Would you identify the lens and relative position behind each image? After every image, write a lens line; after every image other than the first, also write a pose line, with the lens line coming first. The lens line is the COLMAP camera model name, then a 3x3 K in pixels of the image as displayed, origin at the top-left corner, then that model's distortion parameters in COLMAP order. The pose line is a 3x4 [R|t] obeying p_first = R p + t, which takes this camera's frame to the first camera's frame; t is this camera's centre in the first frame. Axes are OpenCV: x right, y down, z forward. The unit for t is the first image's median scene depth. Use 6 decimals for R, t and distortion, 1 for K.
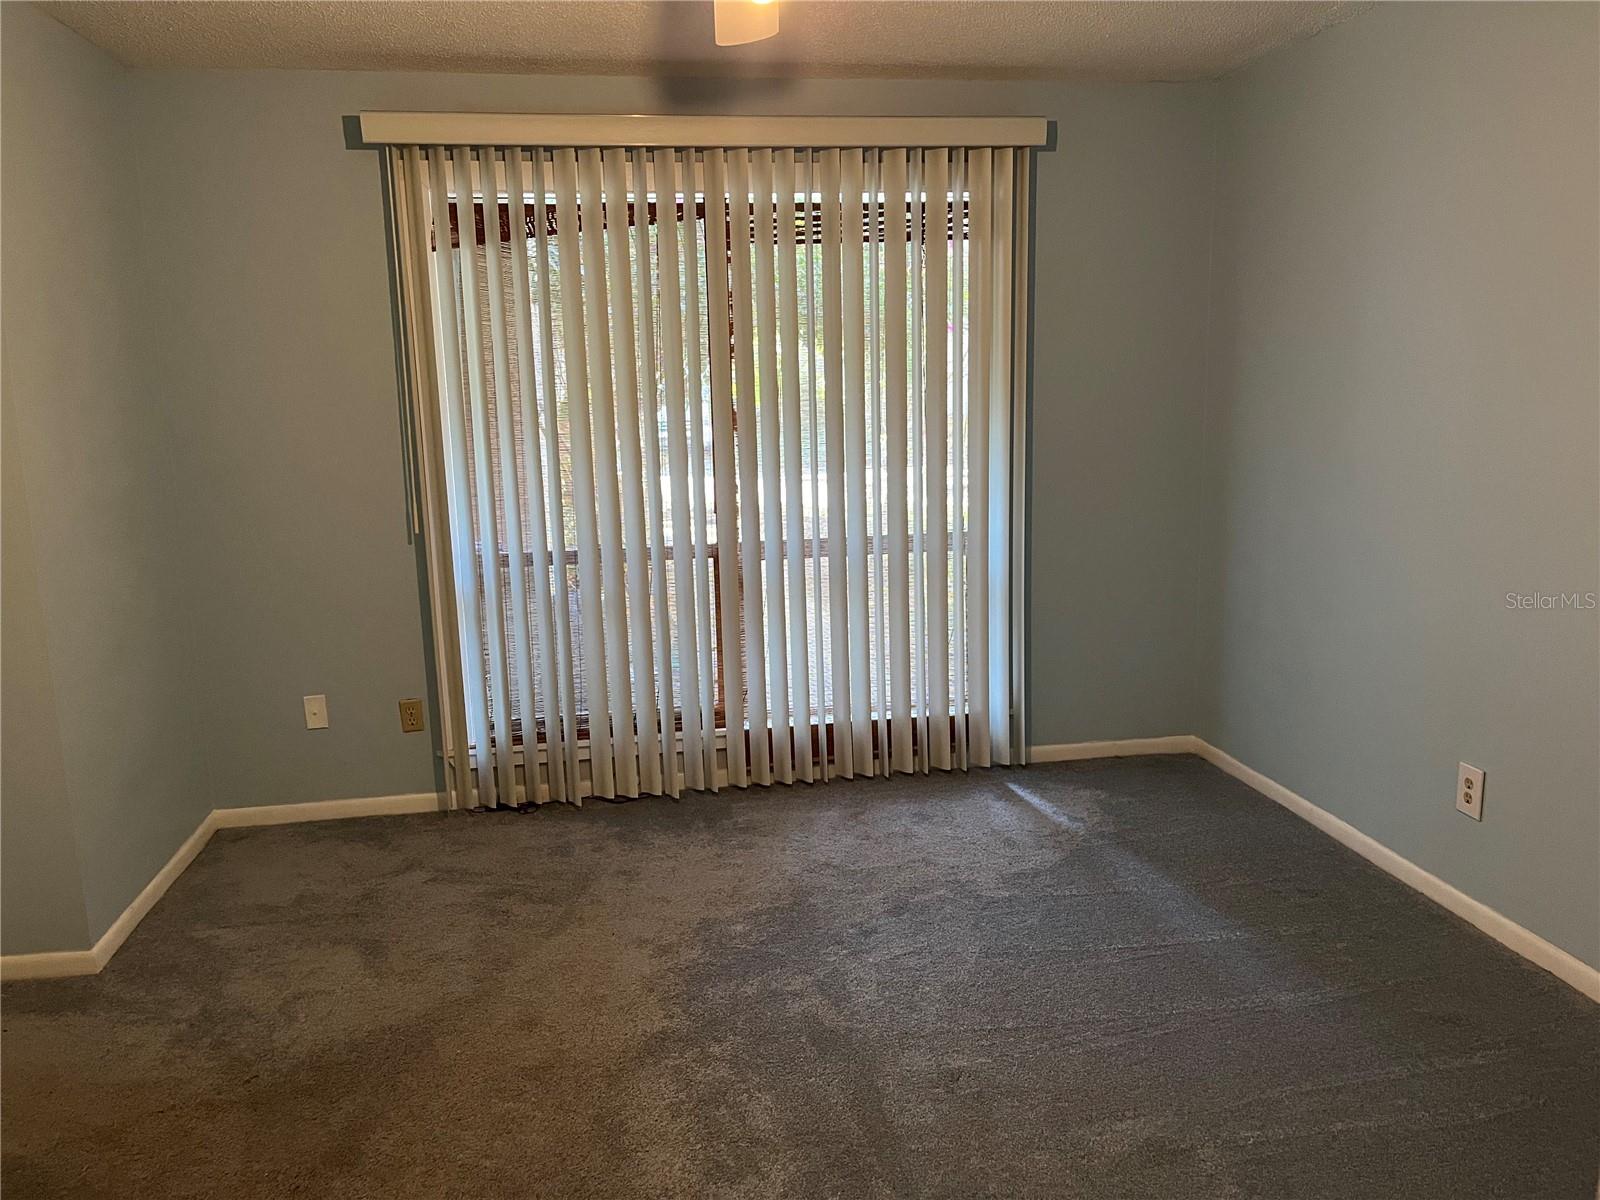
lens RADIAL K [[1216.0, 0, 850.5], [0, 1216.0, 629.0], [0, 0, 1]] dist [0.043904, -0.067733]
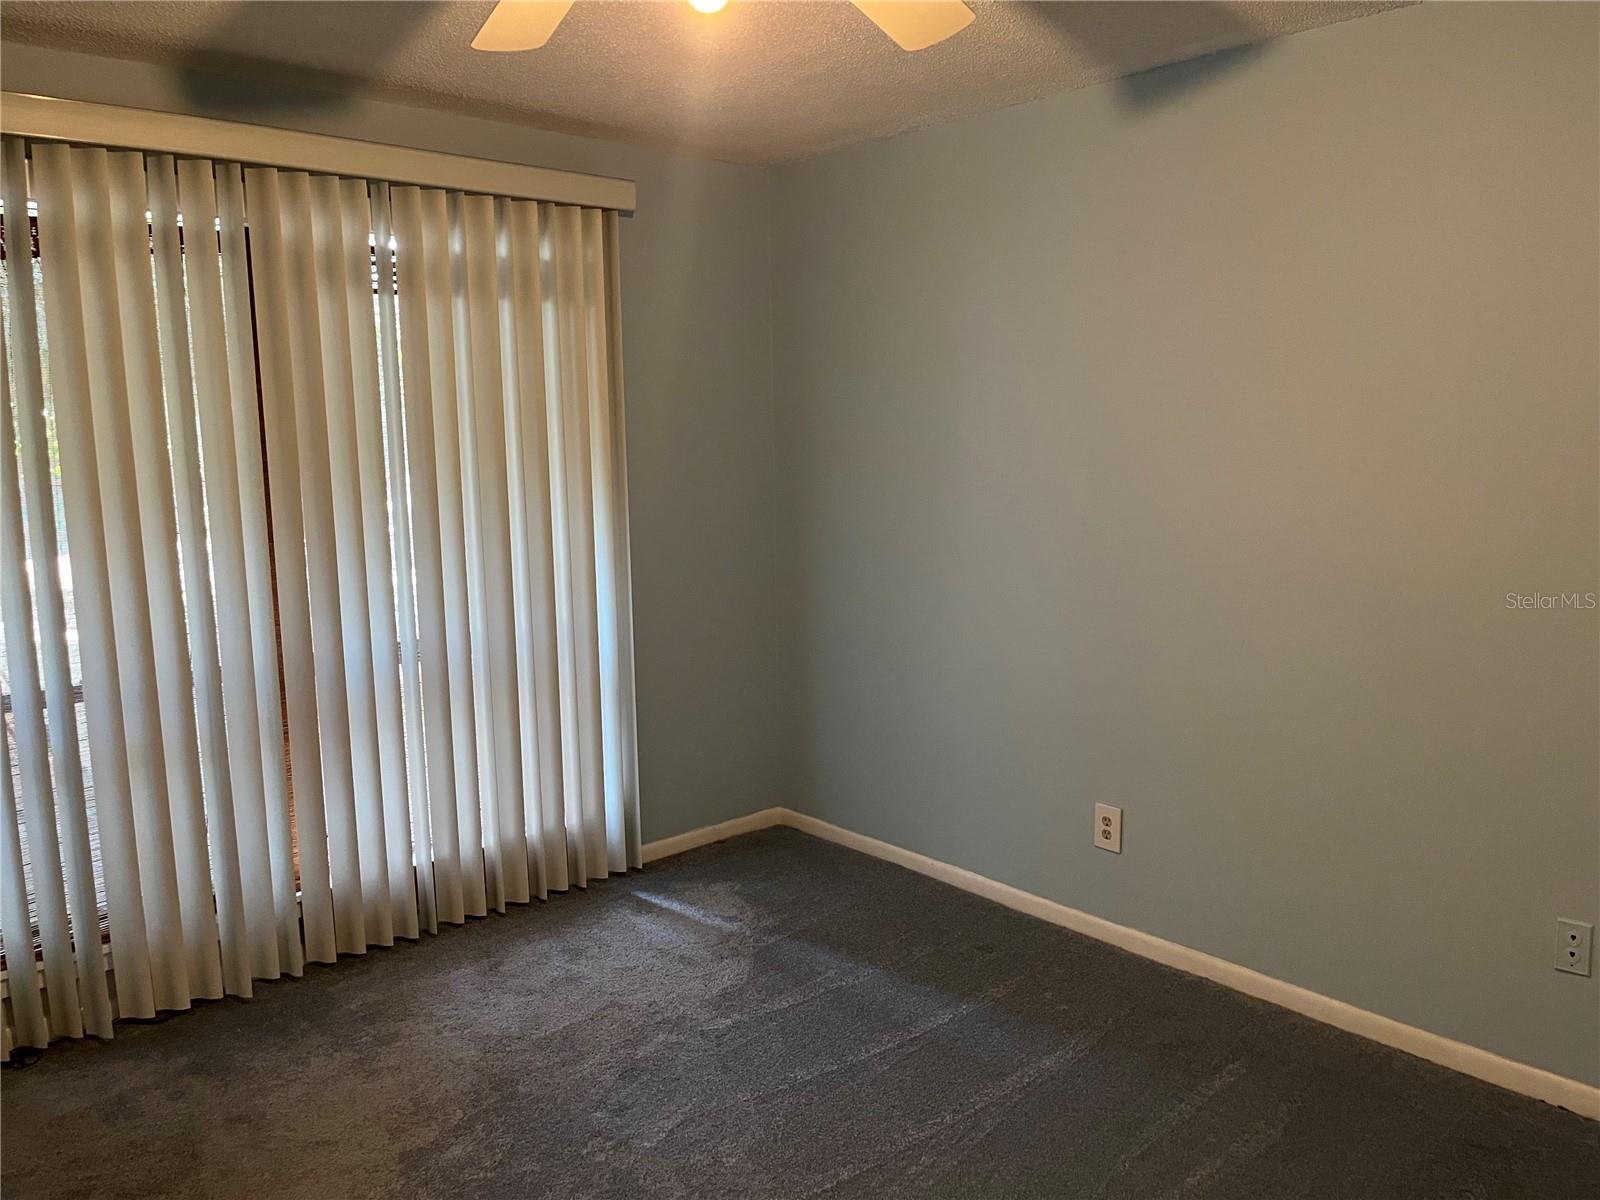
lens RADIAL K [[1216.0, 0, 801.0], [0, 1216.0, 602.4], [0, 0, 1]] dist [0.043904, -0.067733]
pose [[0.841689, -0.062926, 0.536284, -0.256930], [0.093480, 0.995171, -0.029944, -0.053529], [-0.531810, 0.075335, 0.843506, 0.157188]]
